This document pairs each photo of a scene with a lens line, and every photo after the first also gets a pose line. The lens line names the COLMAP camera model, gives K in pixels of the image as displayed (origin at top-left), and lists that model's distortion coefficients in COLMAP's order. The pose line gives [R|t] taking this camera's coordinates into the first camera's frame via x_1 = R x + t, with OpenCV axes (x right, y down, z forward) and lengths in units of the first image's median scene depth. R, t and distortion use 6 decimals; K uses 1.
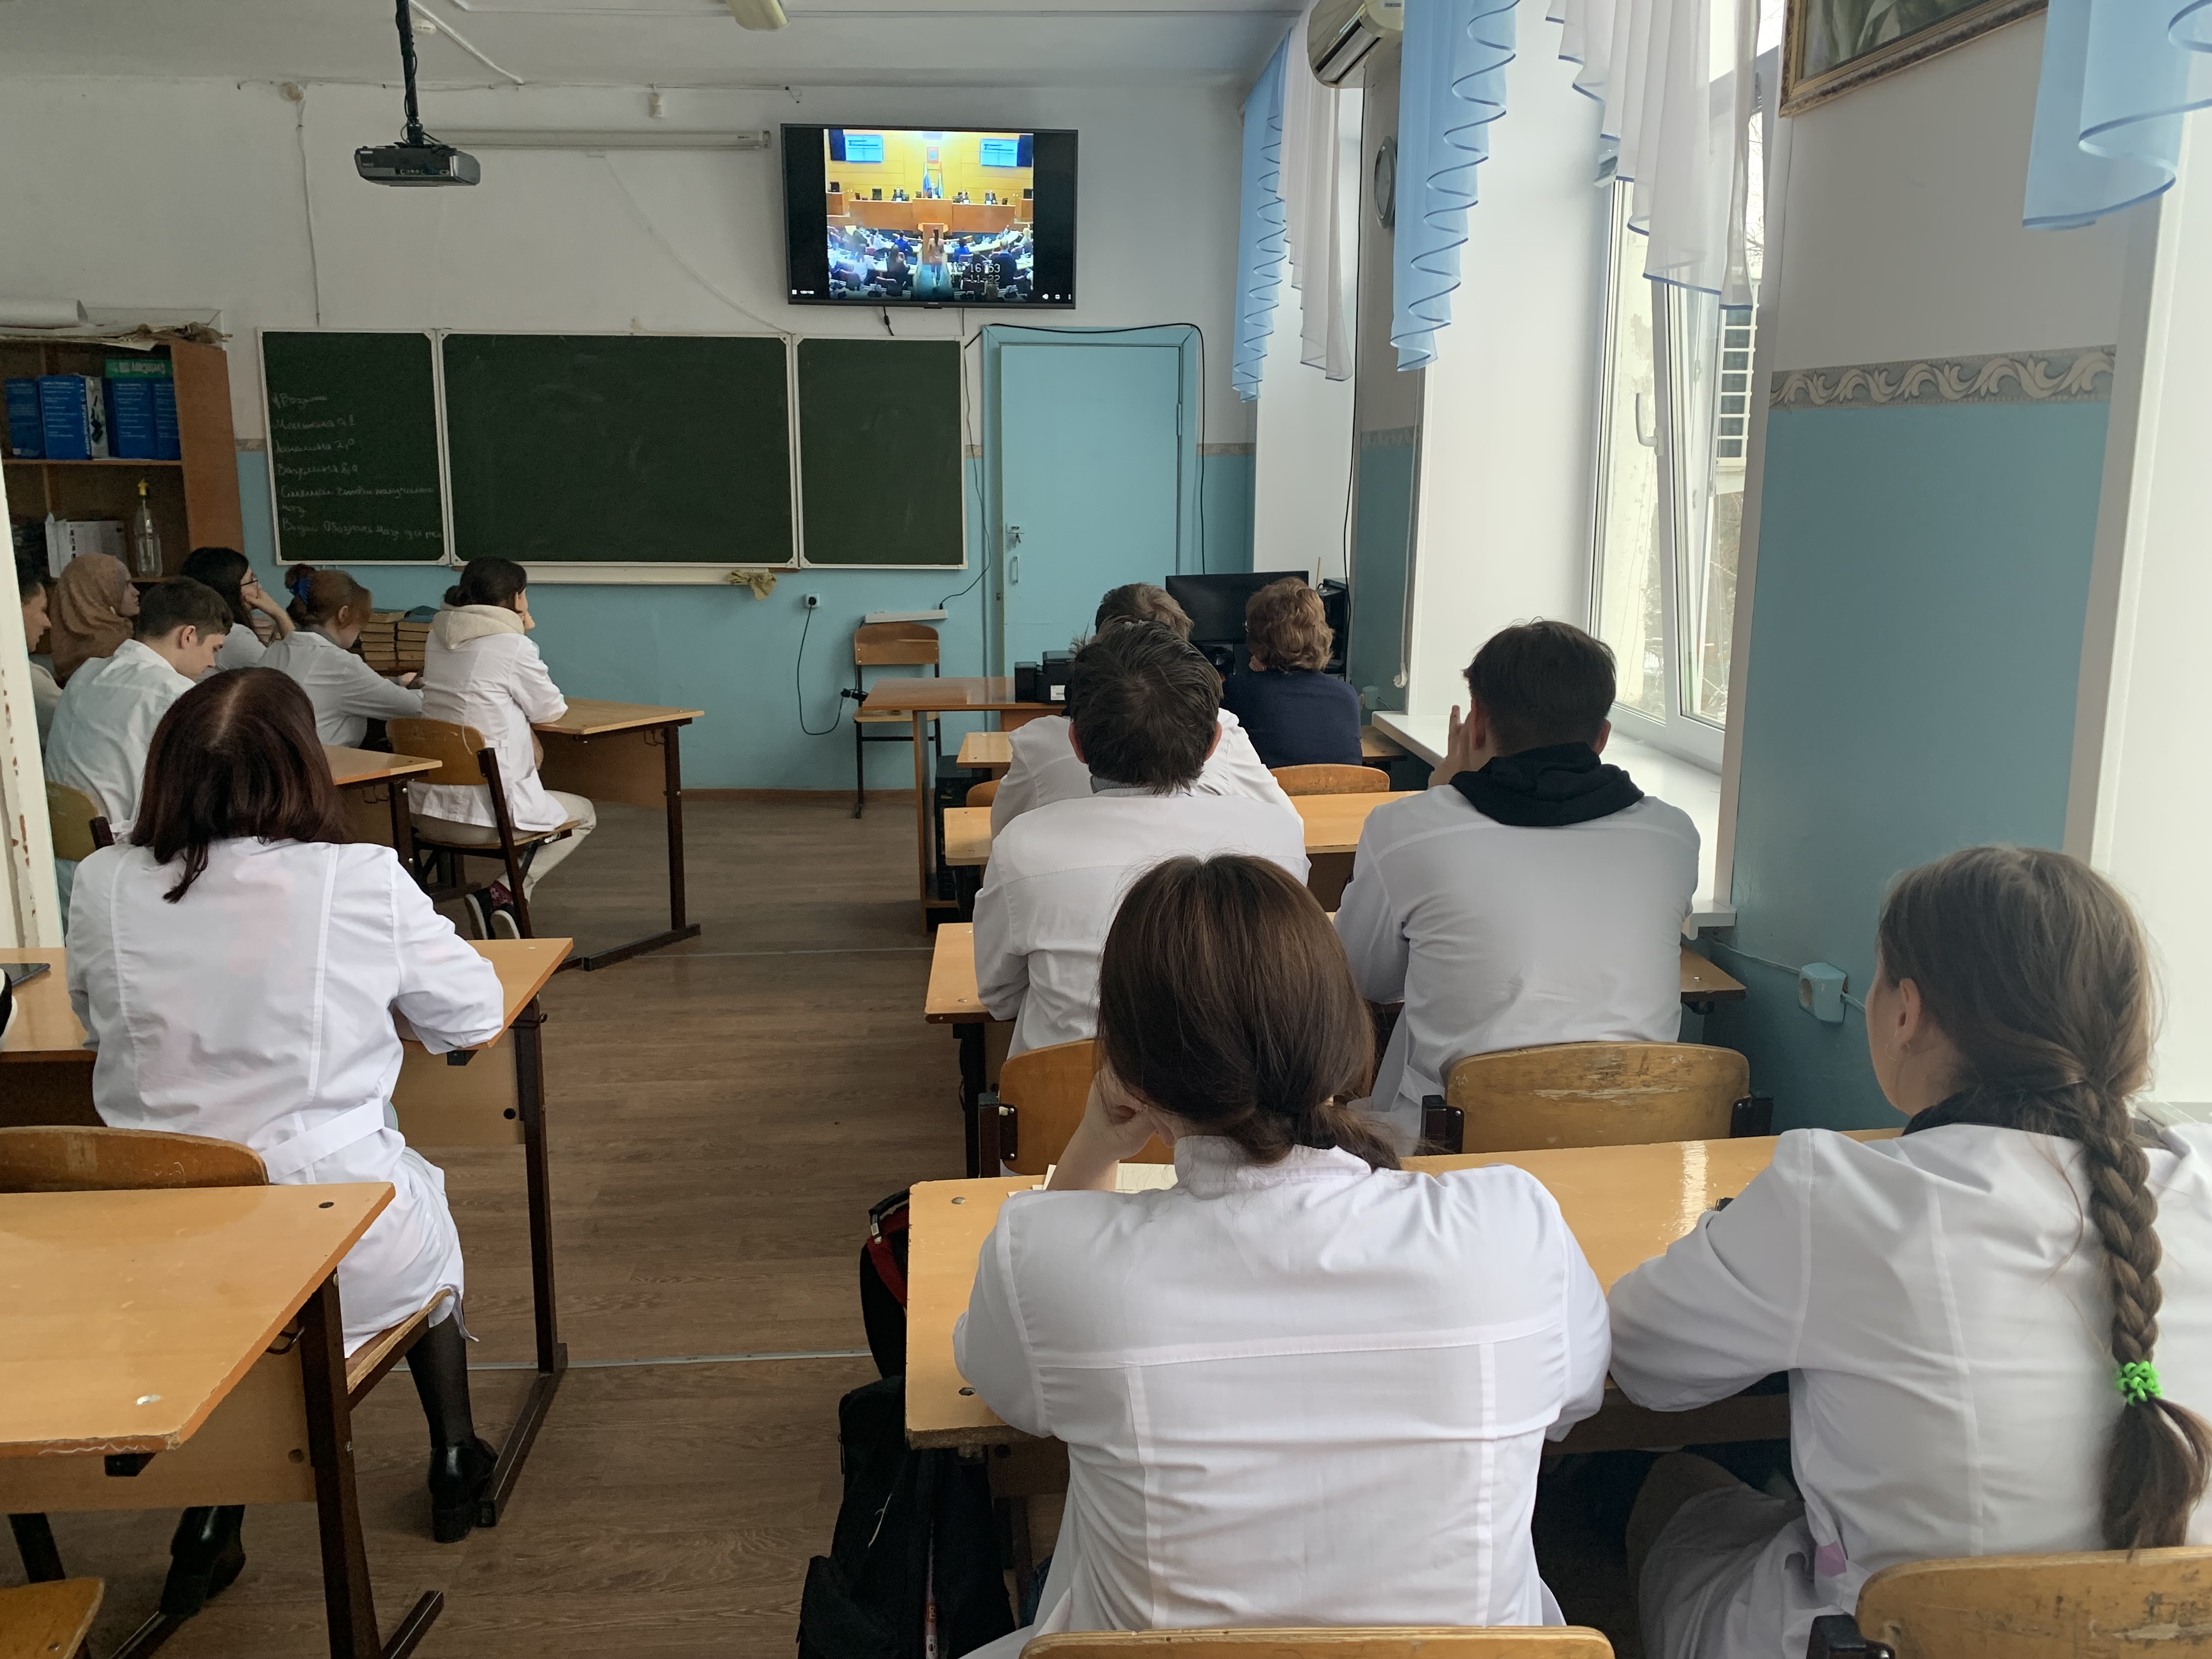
lens RADIAL K [[1657.6, 0, 1094.5], [0, 1657.6, 824.5], [0, 0, 1]] dist [0.024672, -0.030853]
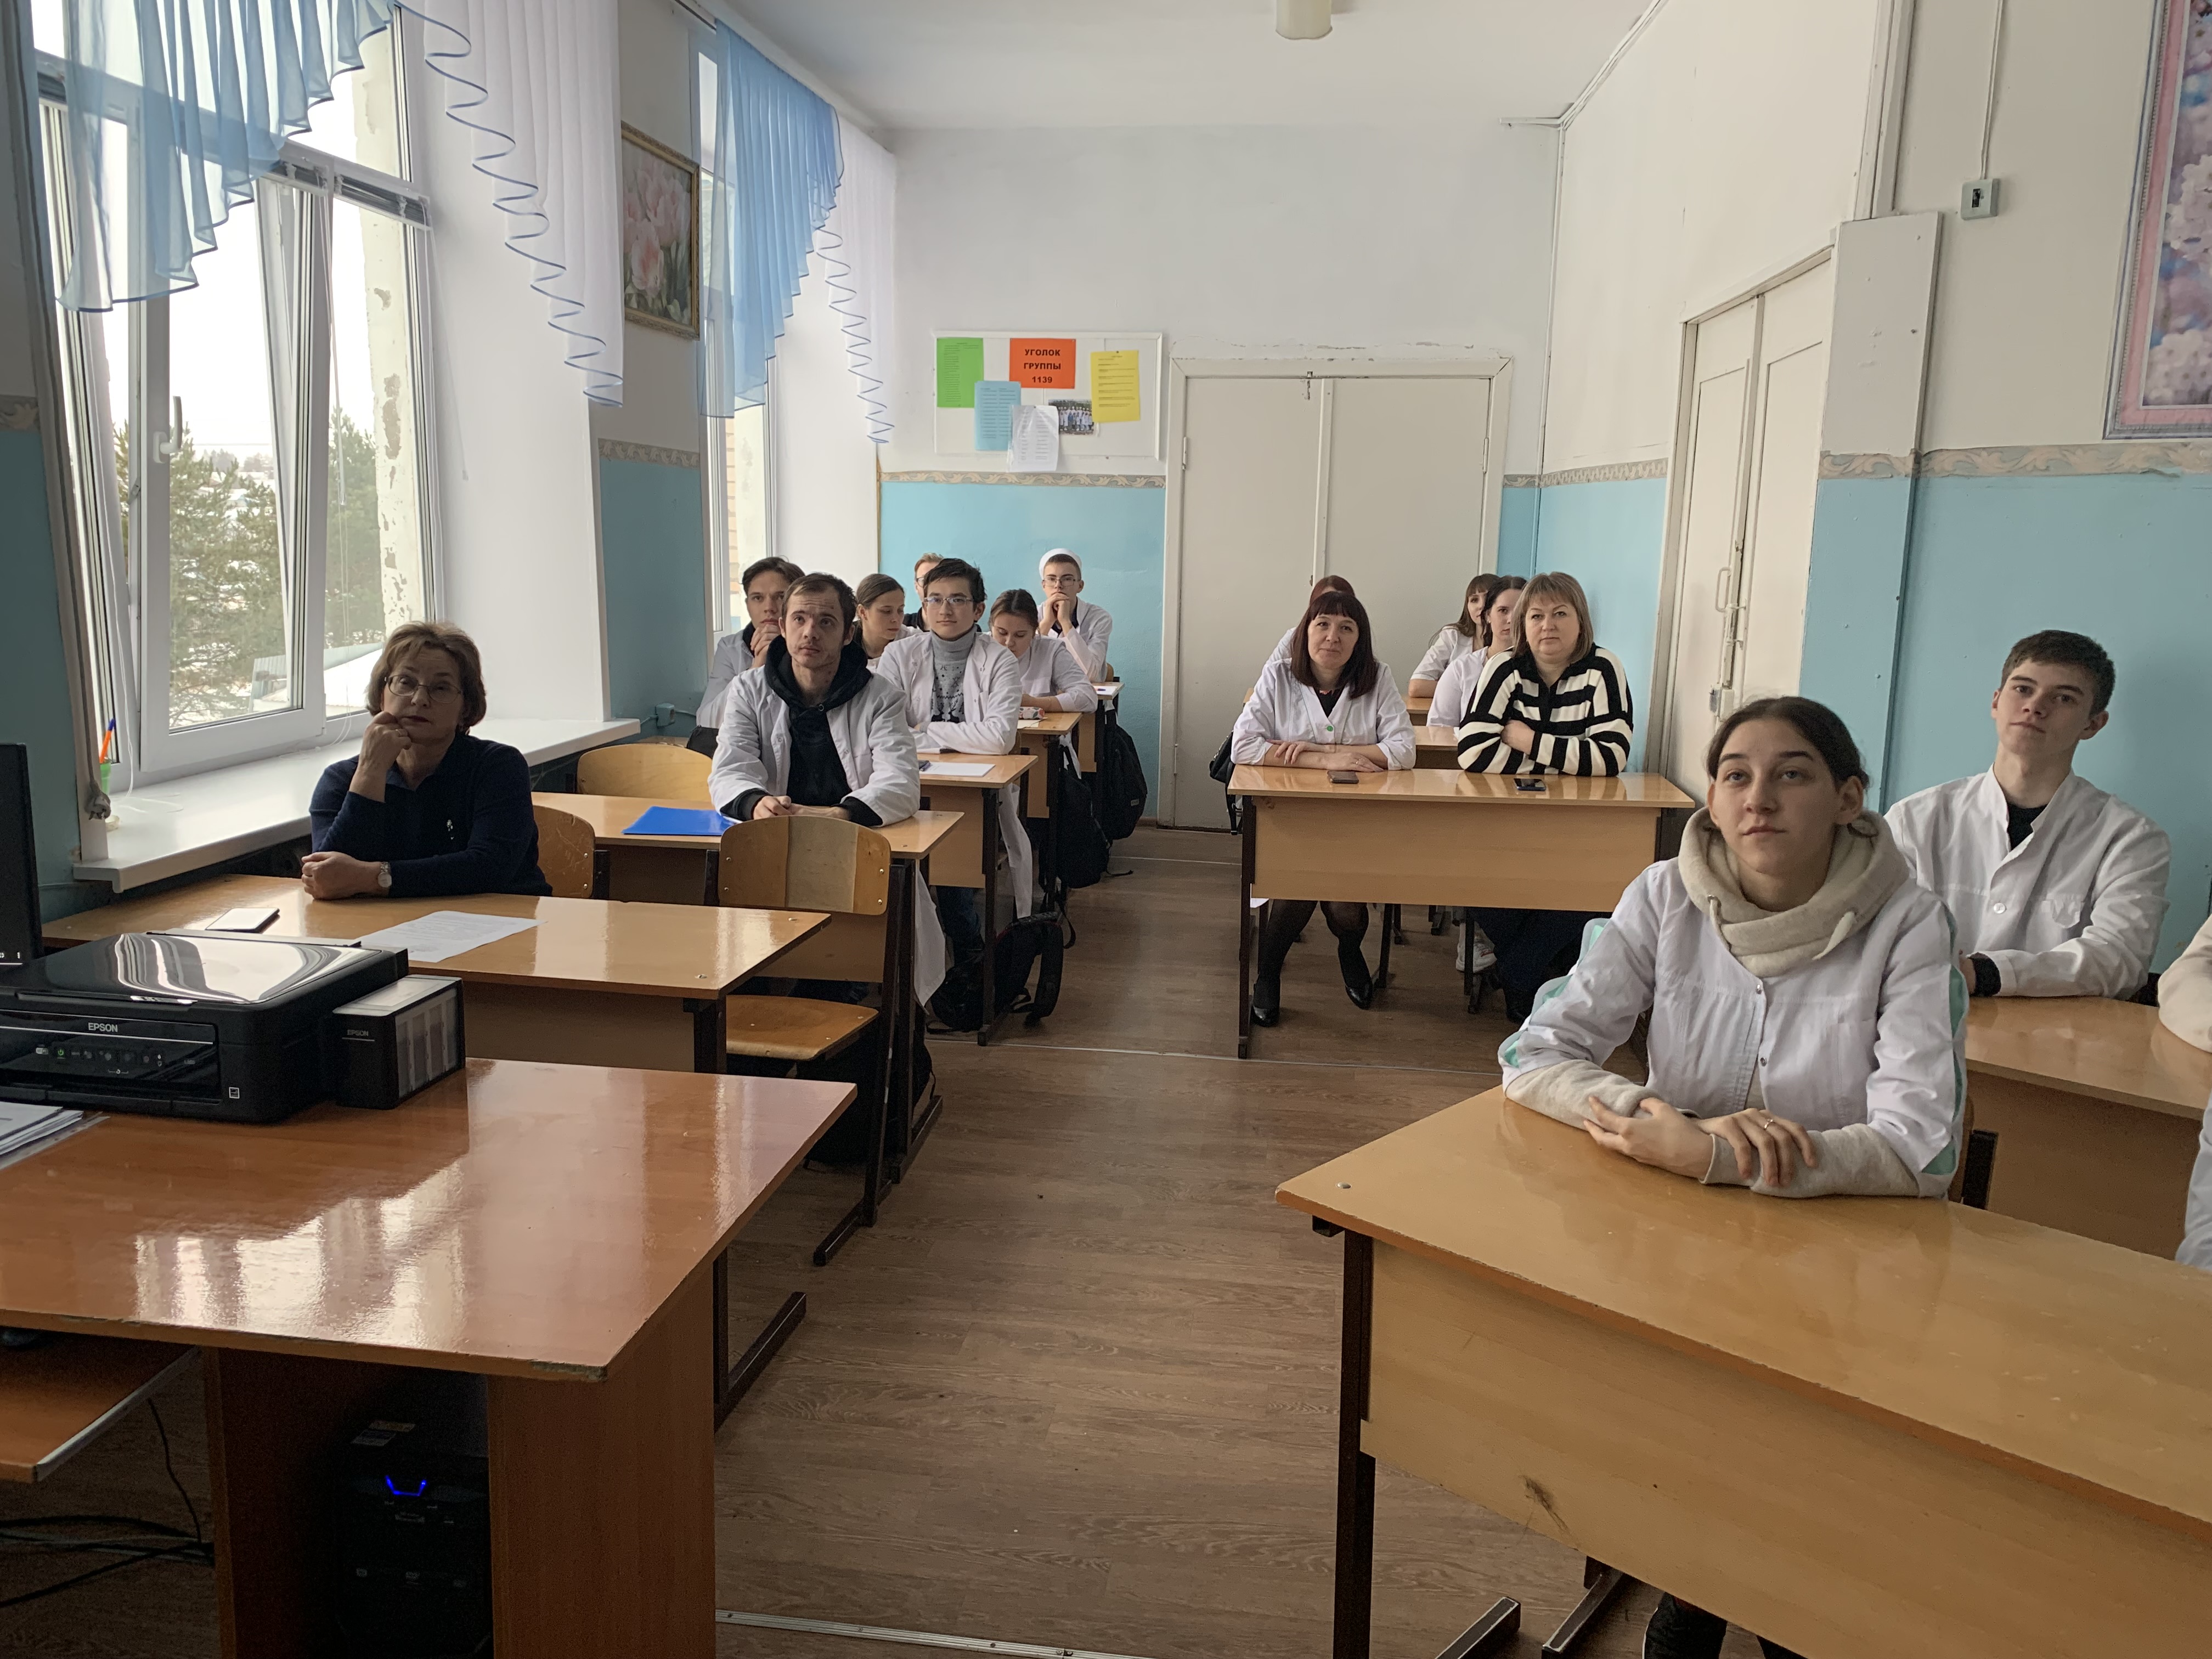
lens RADIAL K [[1657.6, 0, 1105.2], [0, 1657.6, 824.2], [0, 0, 1]] dist [0.024672, -0.030853]
pose [[-0.980581, -0.066543, 0.184481, -0.301865], [0.010741, 0.921042, 0.389316, -0.326394], [-0.195821, 0.383737, -0.902441, 1.514605]]
